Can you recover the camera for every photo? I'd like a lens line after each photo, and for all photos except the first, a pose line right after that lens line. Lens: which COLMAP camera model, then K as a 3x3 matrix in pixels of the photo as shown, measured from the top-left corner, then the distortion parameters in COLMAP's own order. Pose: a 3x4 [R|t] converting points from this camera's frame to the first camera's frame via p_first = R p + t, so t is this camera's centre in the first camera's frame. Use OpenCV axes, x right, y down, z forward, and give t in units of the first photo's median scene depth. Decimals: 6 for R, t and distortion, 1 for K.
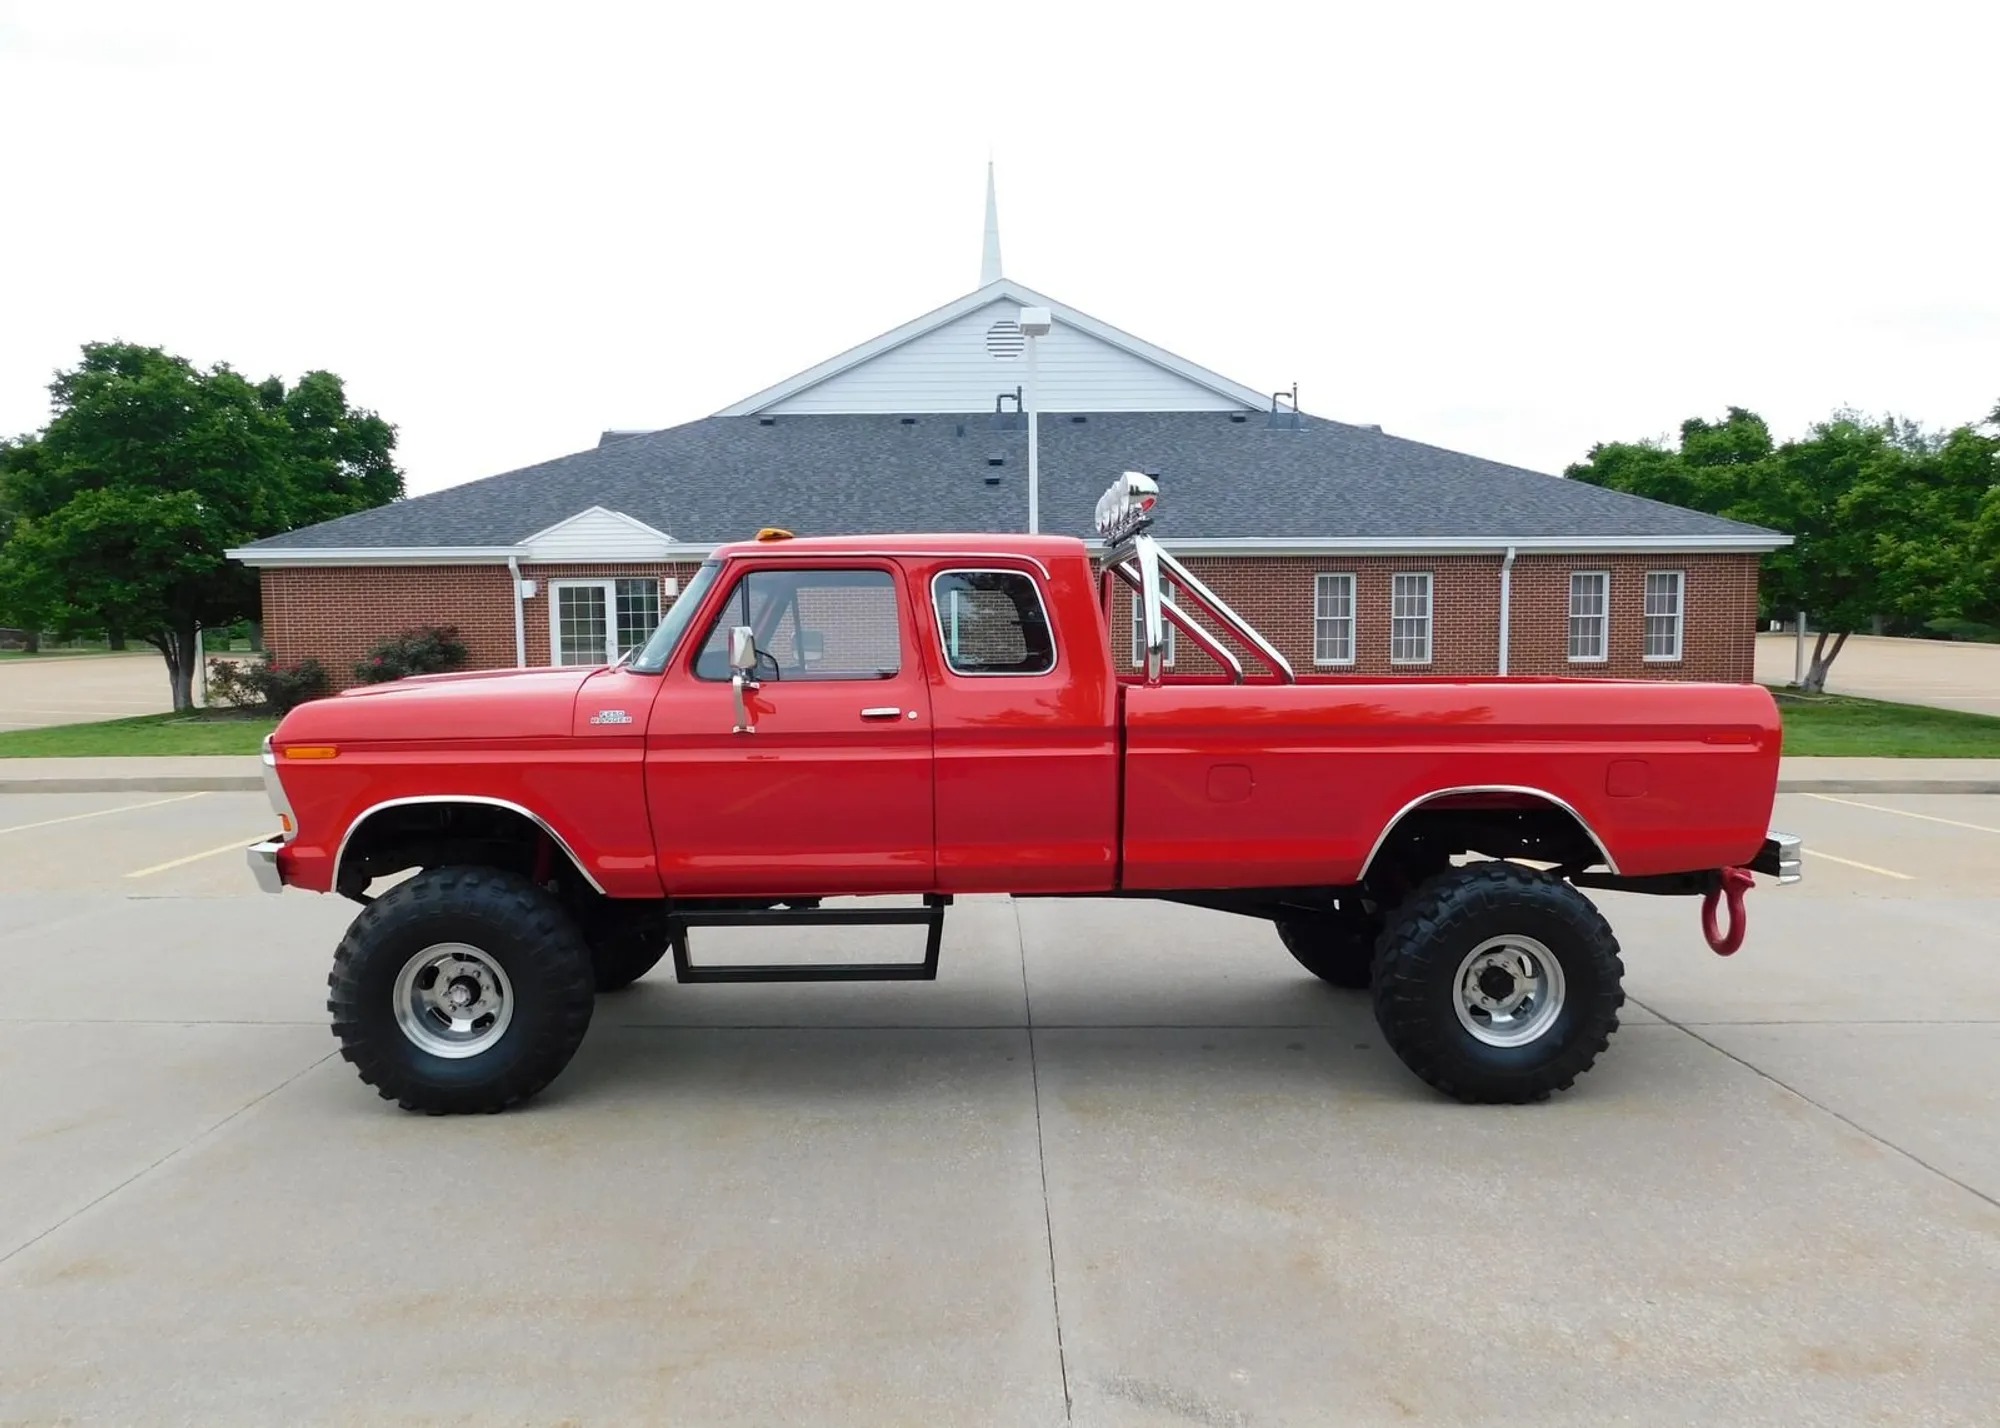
lens RADIAL K [[1316.5, 0, 1032.7], [0, 1316.5, 710.4], [0, 0, 1]] dist [-0.031907, -0.000716]
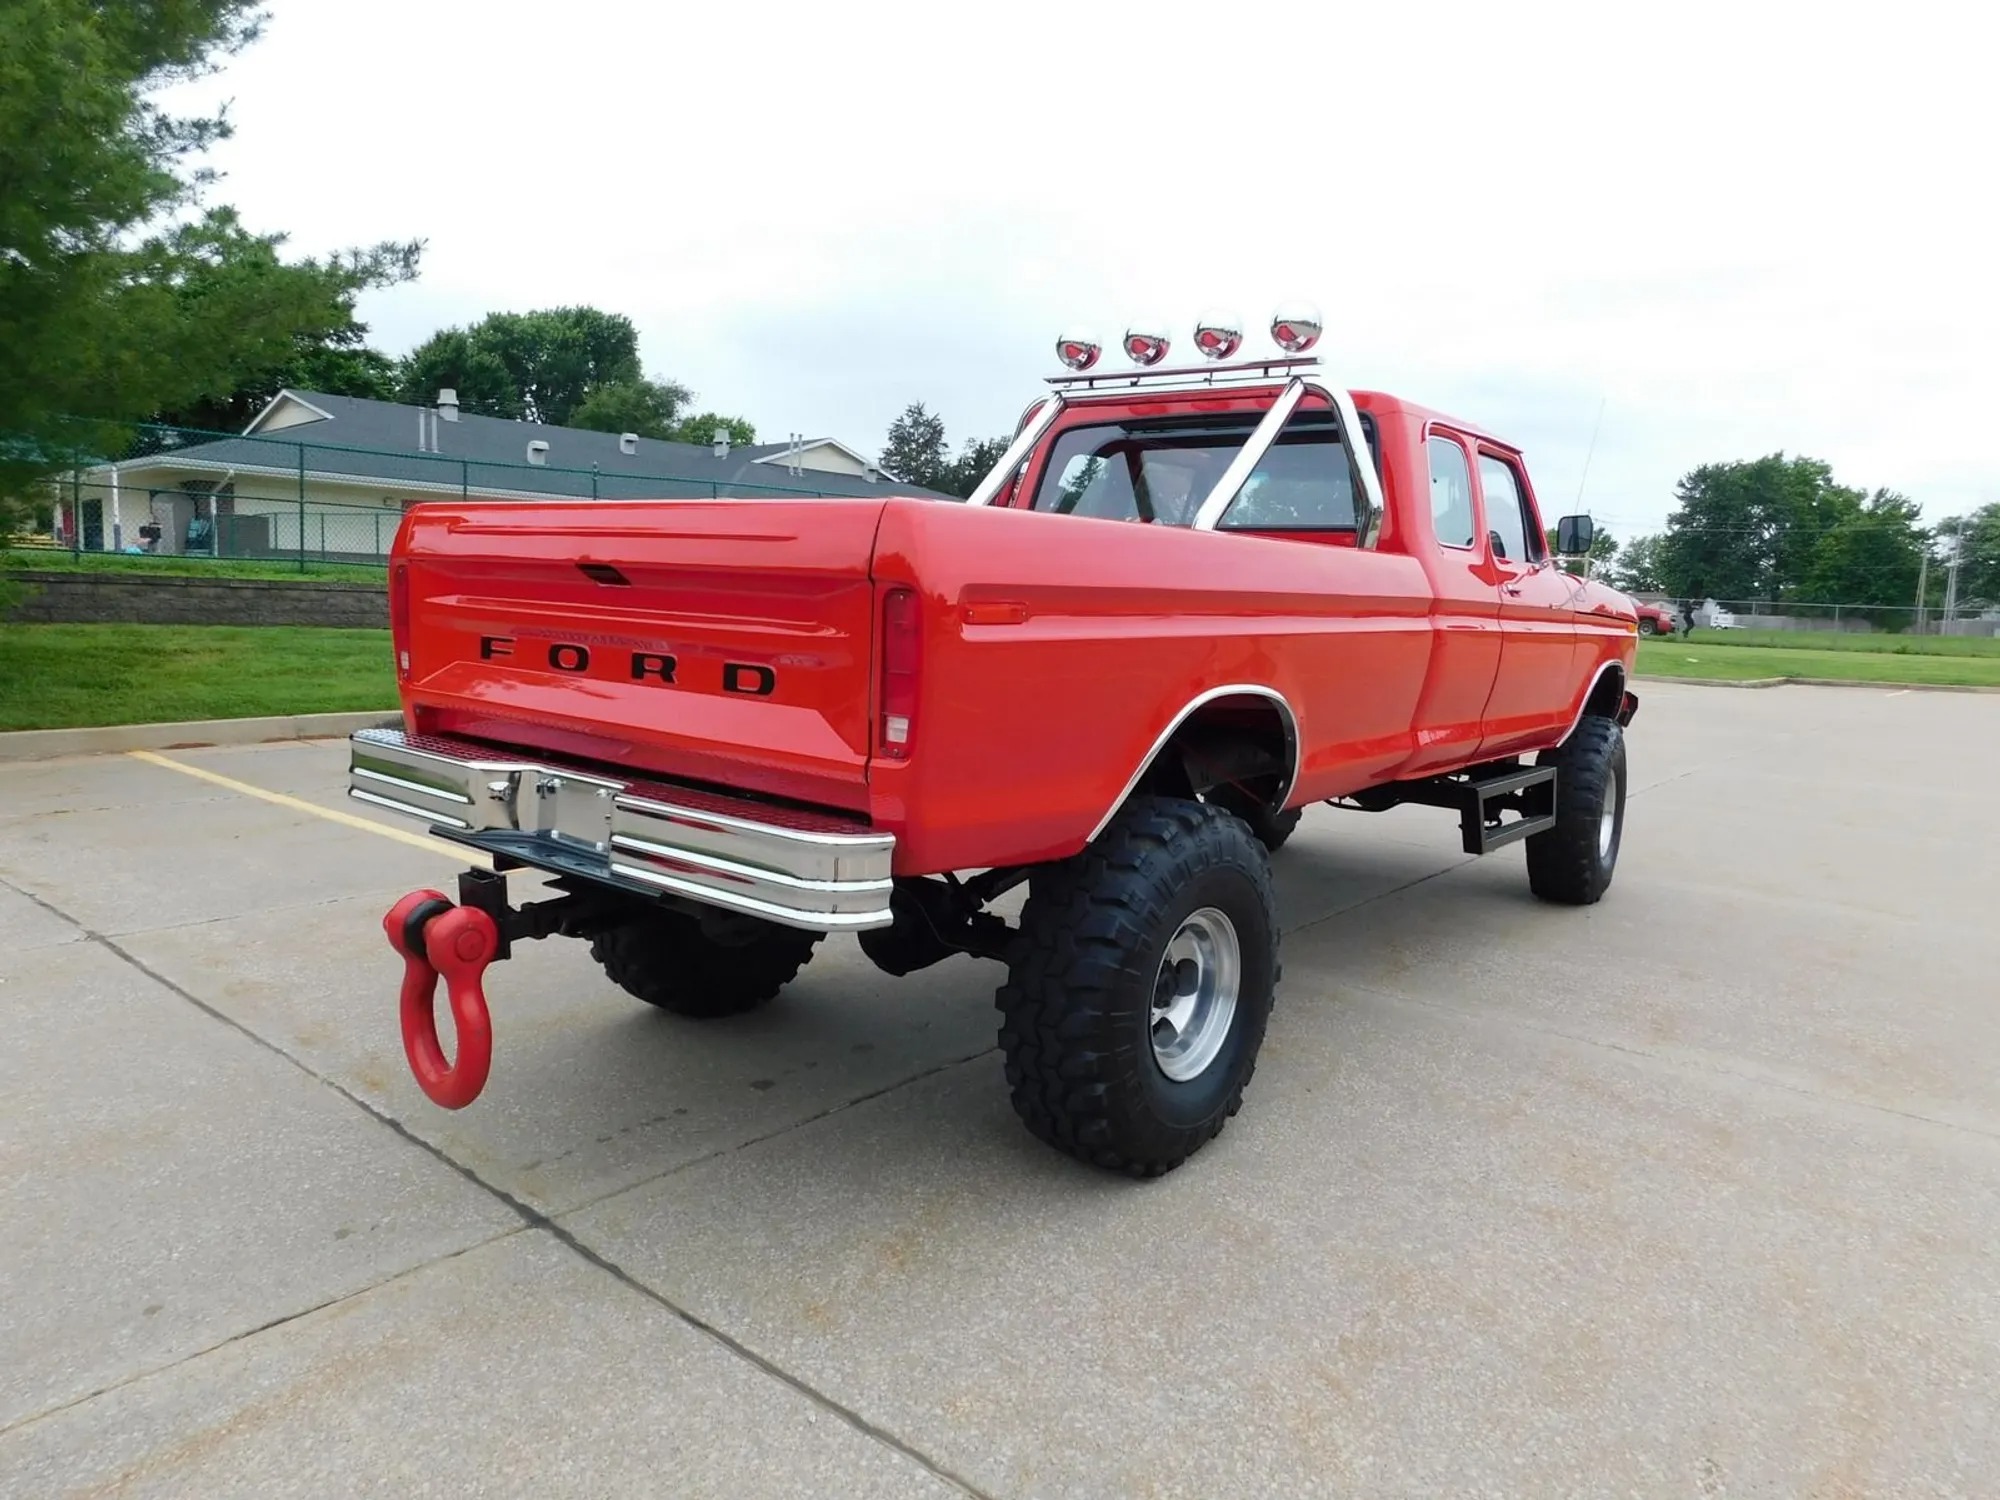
lens RADIAL K [[1320.1, 0, 1000.0], [0, 1320.1, 750.0], [0, 0, 1]] dist [-0.071181, 0.056838]
pose [[-0.657554, 0.069282, -0.750215, 0.196932], [-0.075309, 0.984732, 0.156947, -0.005052], [0.749634, 0.159699, -0.642297, 0.380422]]
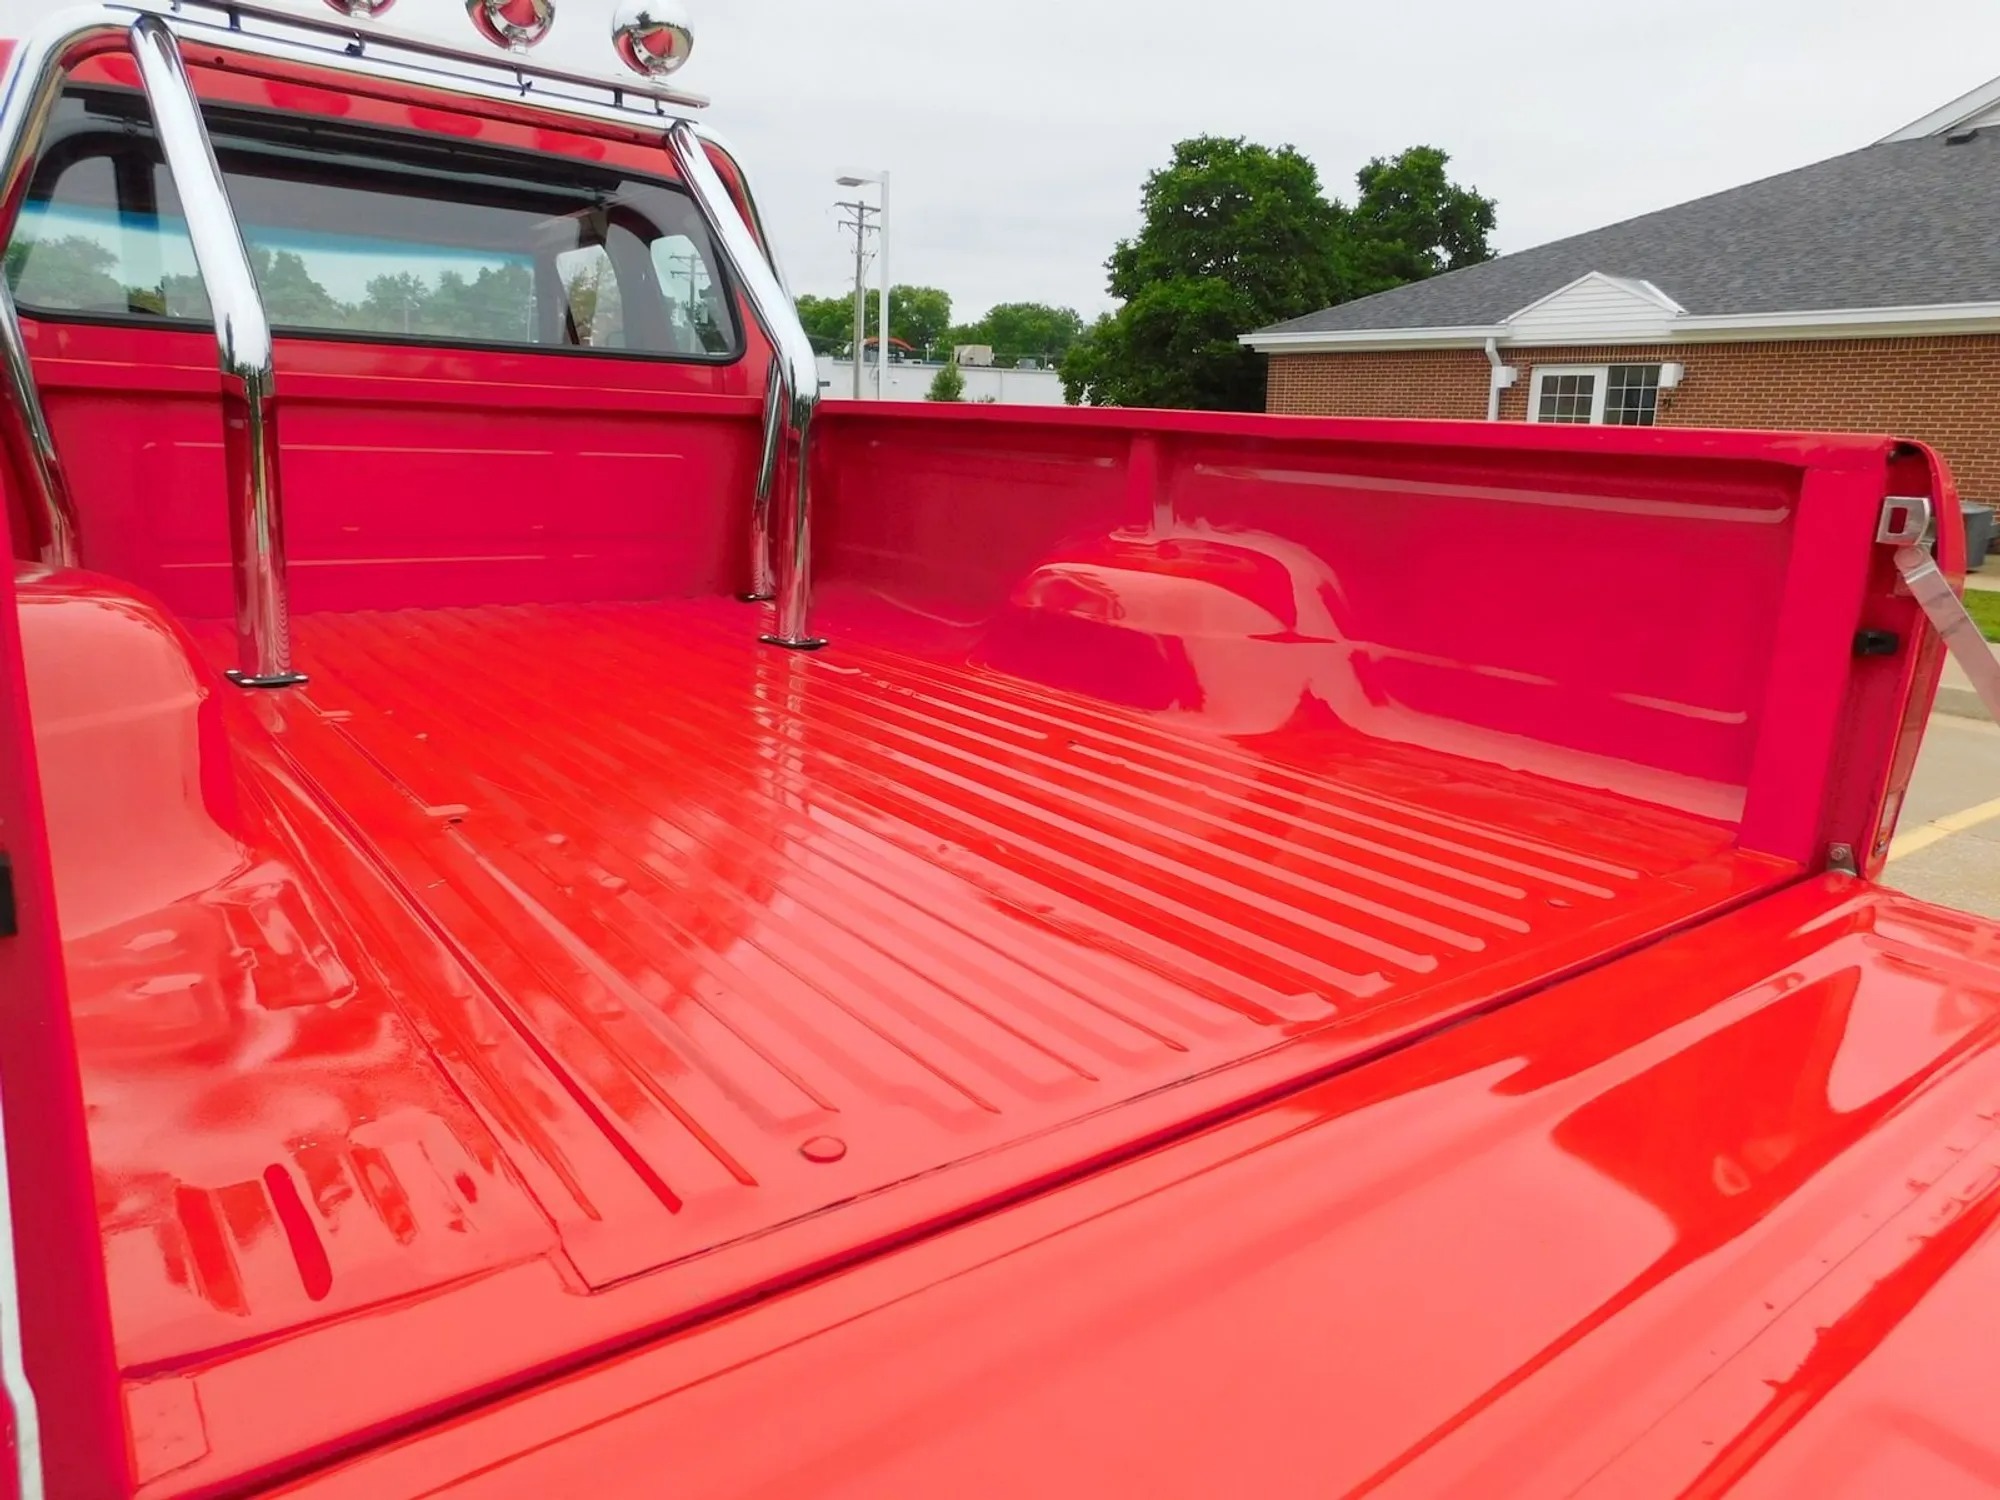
lens RADIAL K [[1316.8, 0, 995.0], [0, 1316.8, 750.7], [0, 0, 1]] dist [-0.071832, 0.056983]
pose [[0.571808, 0.221897, -0.789809, 0.147571], [-0.089961, 0.973880, 0.208482, -0.002107], [0.815440, -0.048160, 0.576834, 0.229234]]
